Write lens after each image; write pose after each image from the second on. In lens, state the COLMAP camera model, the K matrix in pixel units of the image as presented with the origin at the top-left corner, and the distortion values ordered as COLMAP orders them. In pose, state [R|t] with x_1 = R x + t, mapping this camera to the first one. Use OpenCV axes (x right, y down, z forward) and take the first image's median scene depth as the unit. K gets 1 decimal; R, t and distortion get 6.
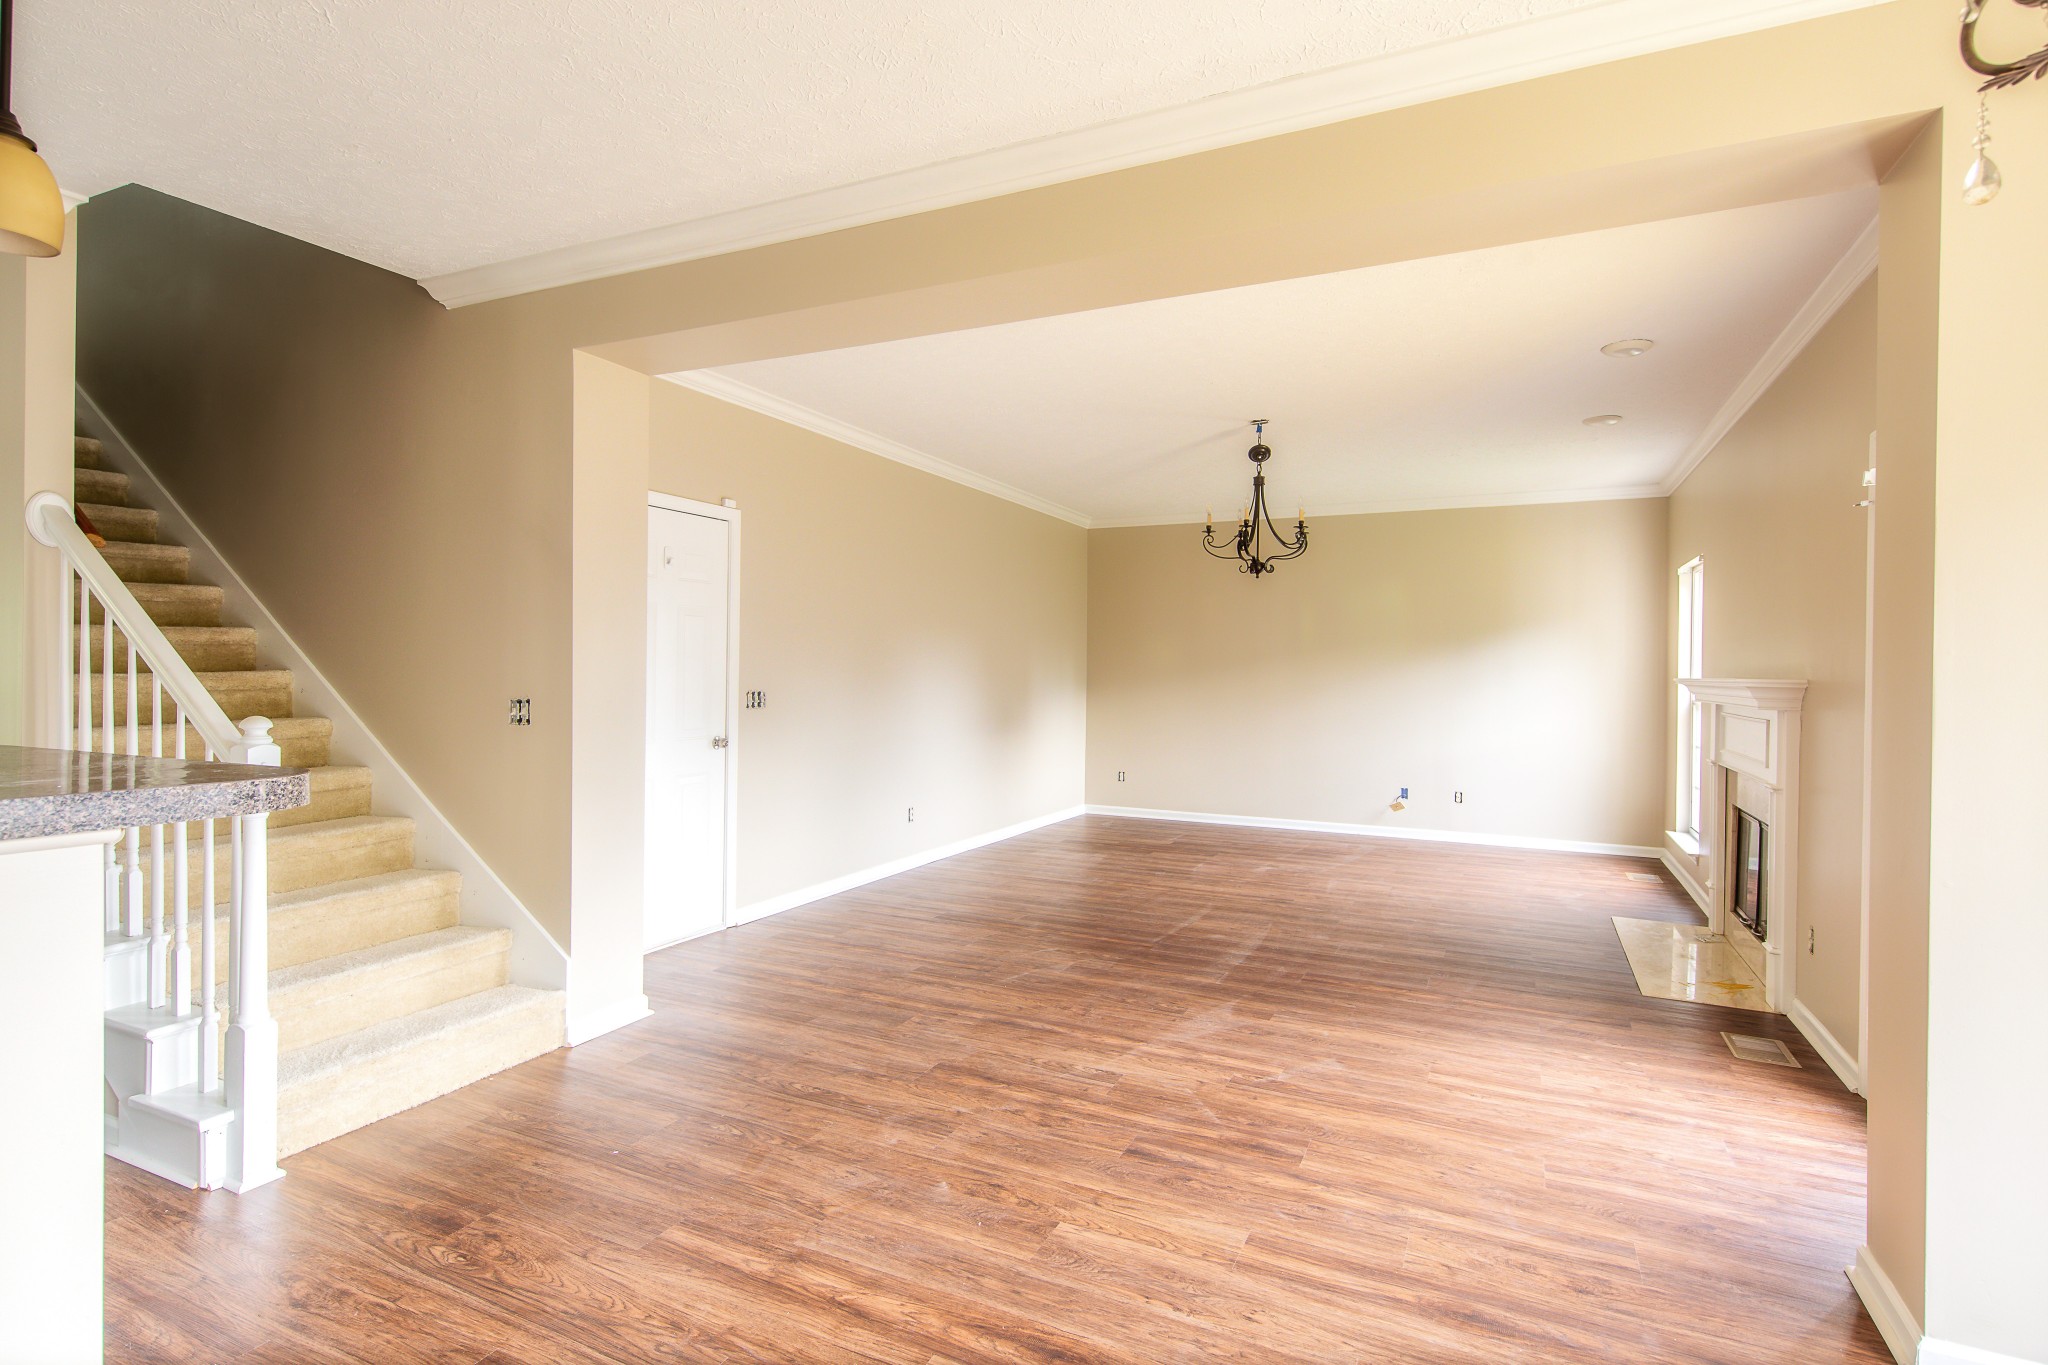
lens RADIAL K [[1011.9, 0, 1026.0], [0, 1011.9, 684.1], [0, 0, 1]] dist [0.018236, -0.002917]
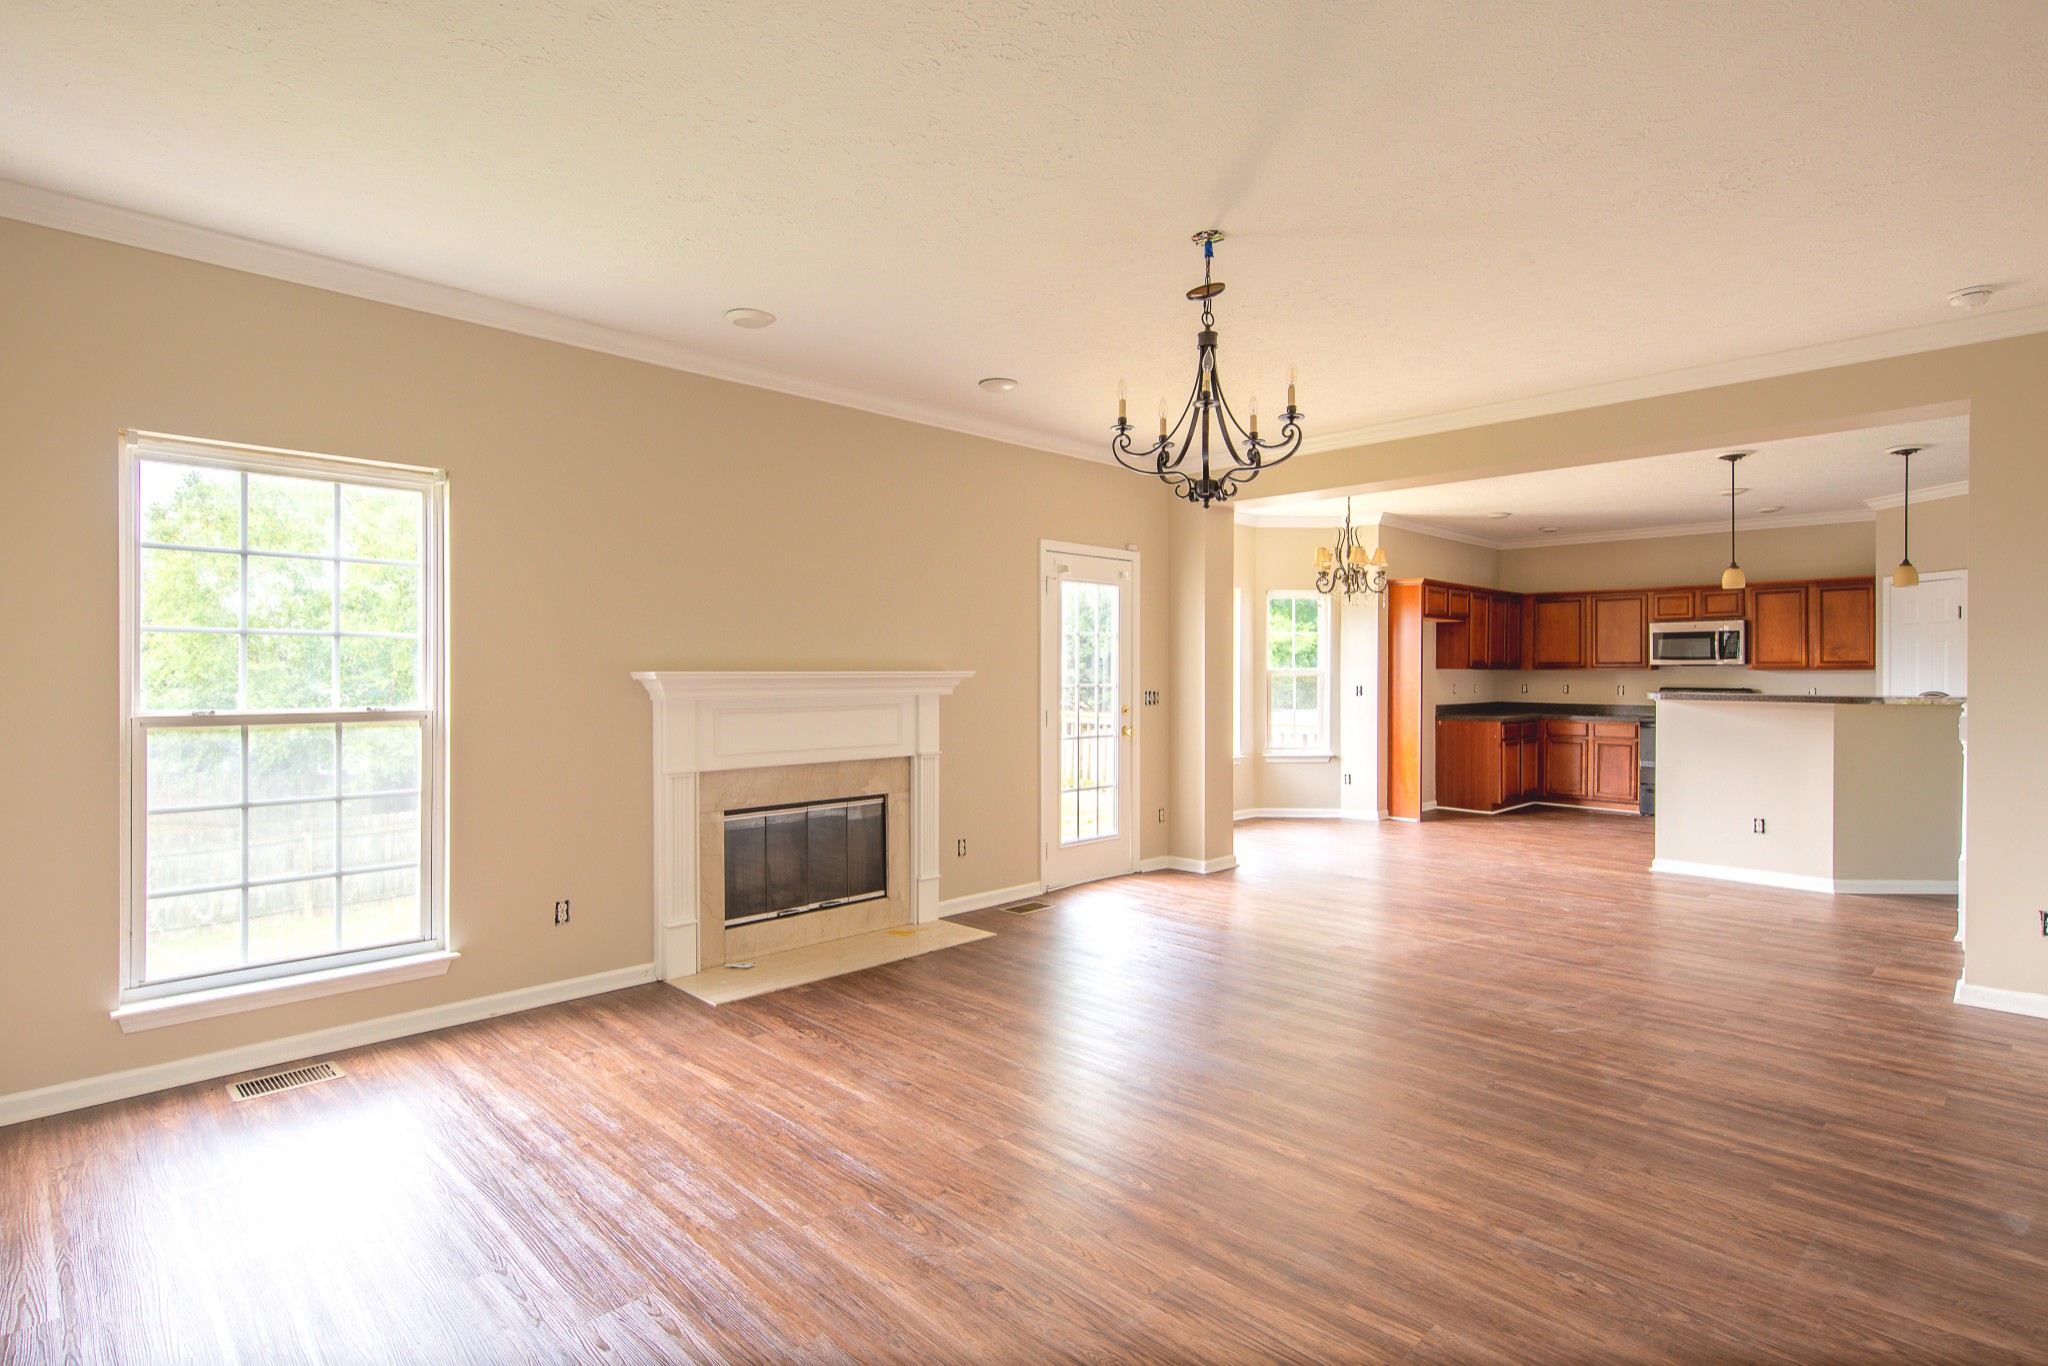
lens RADIAL K [[1011.9, 0, 1037.7], [0, 1011.9, 669.3], [0, 0, 1]] dist [0.018236, -0.002917]
pose [[-0.944450, -0.009729, 0.328511, 0.176123], [-0.006142, 0.999910, 0.011956, -0.026159], [-0.328598, 0.009274, -0.944424, 2.181212]]
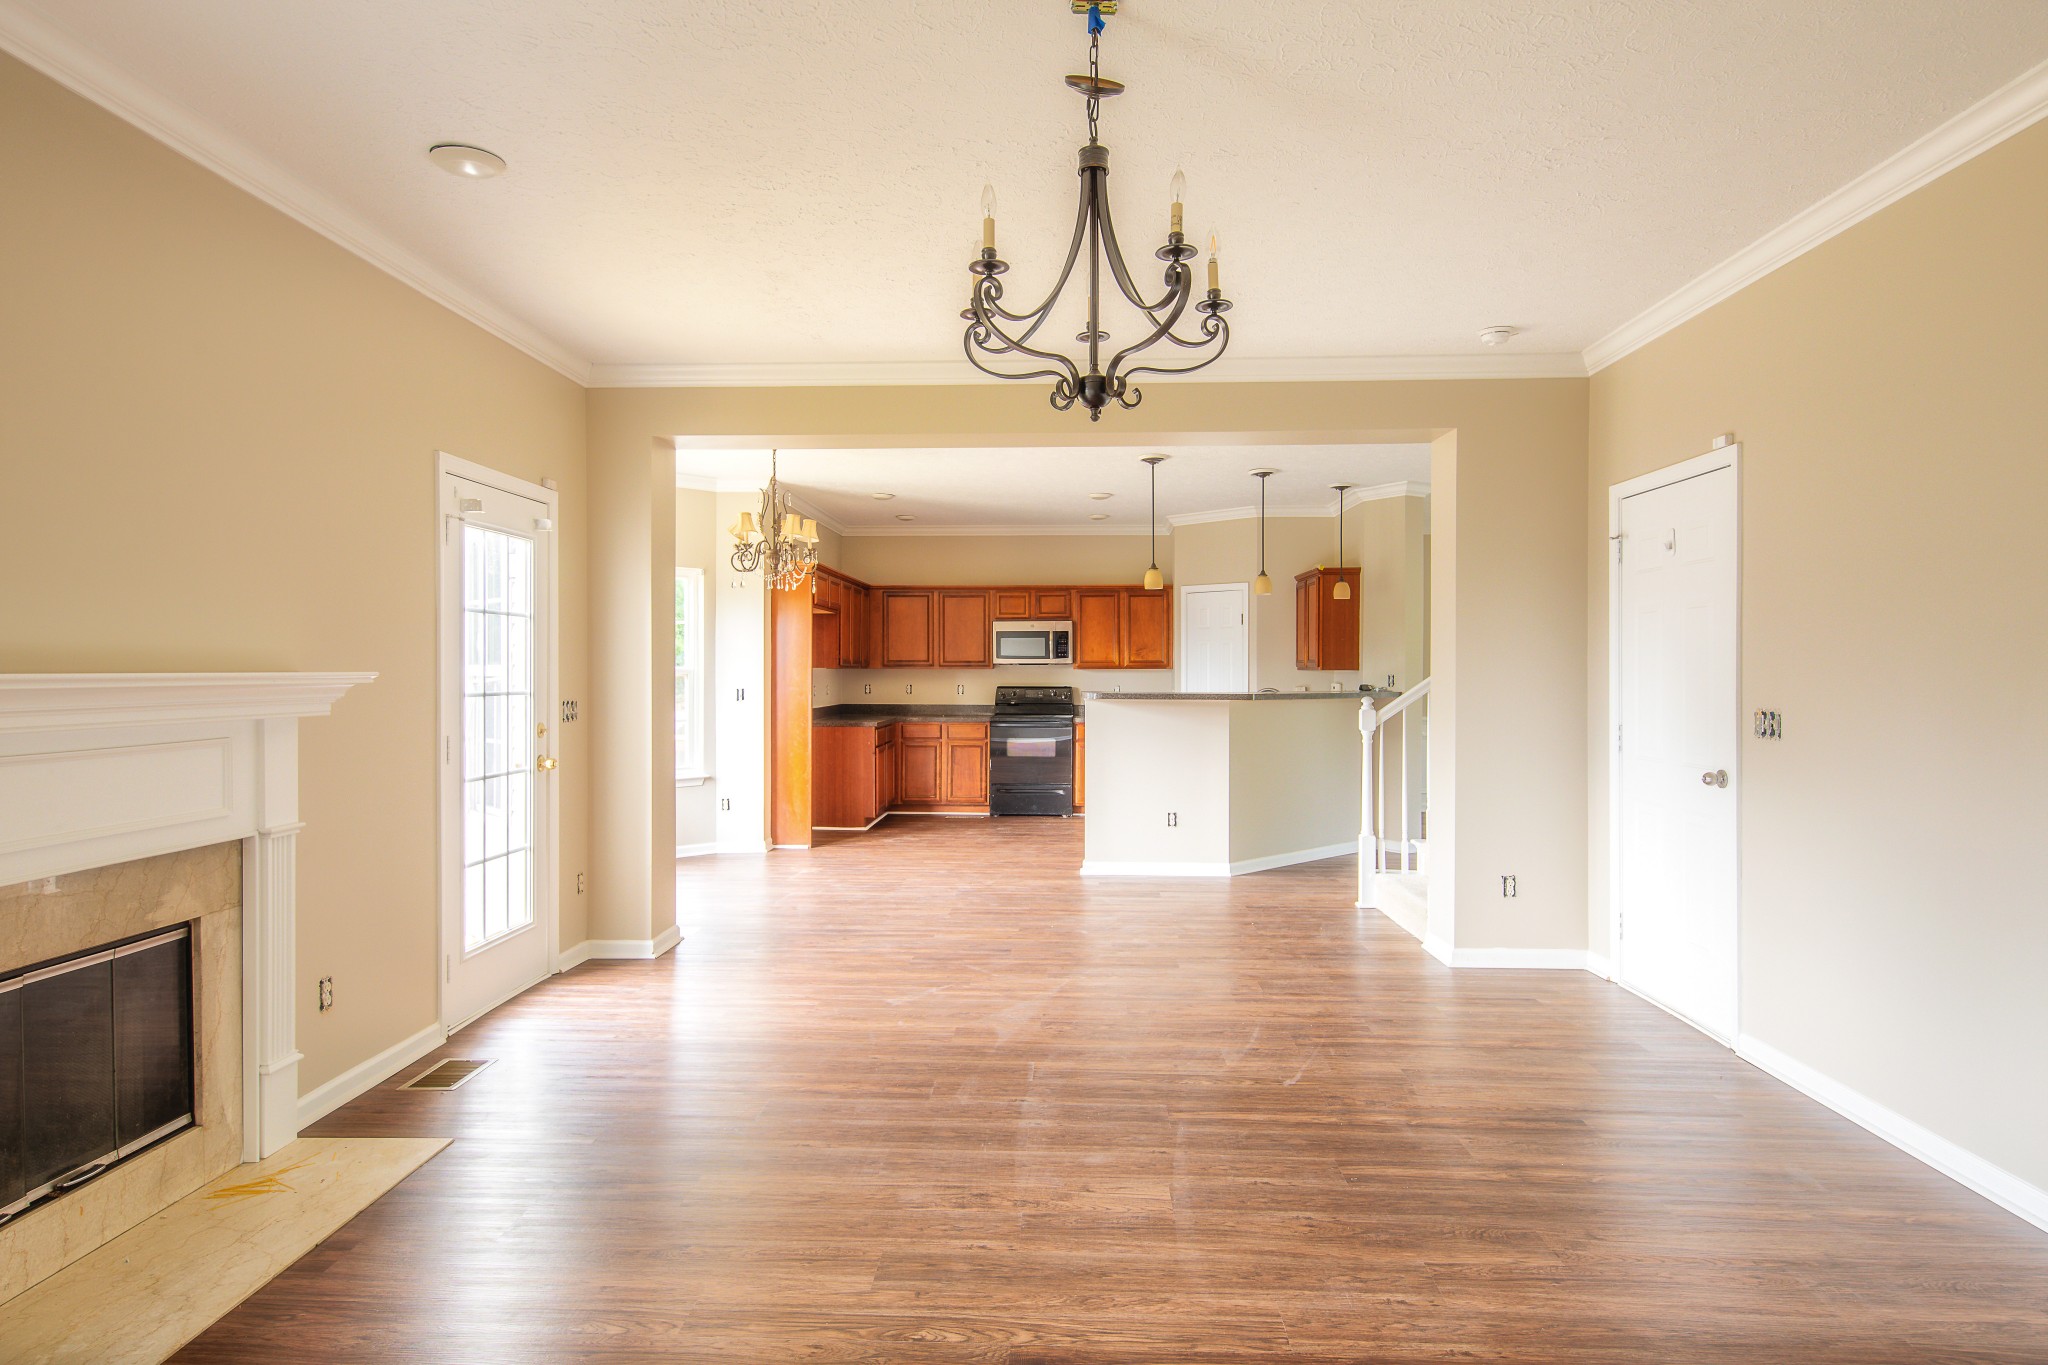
lens RADIAL K [[1134.1, 0, 1020.0], [0, 1134.1, 677.8], [0, 0, 1]] dist [0.015248, -0.003228]
pose [[-0.921284, -0.006693, -0.388834, 0.573897], [-0.013141, 0.999817, 0.013927, -0.021257], [0.388669, 0.017940, -0.921203, 1.902423]]
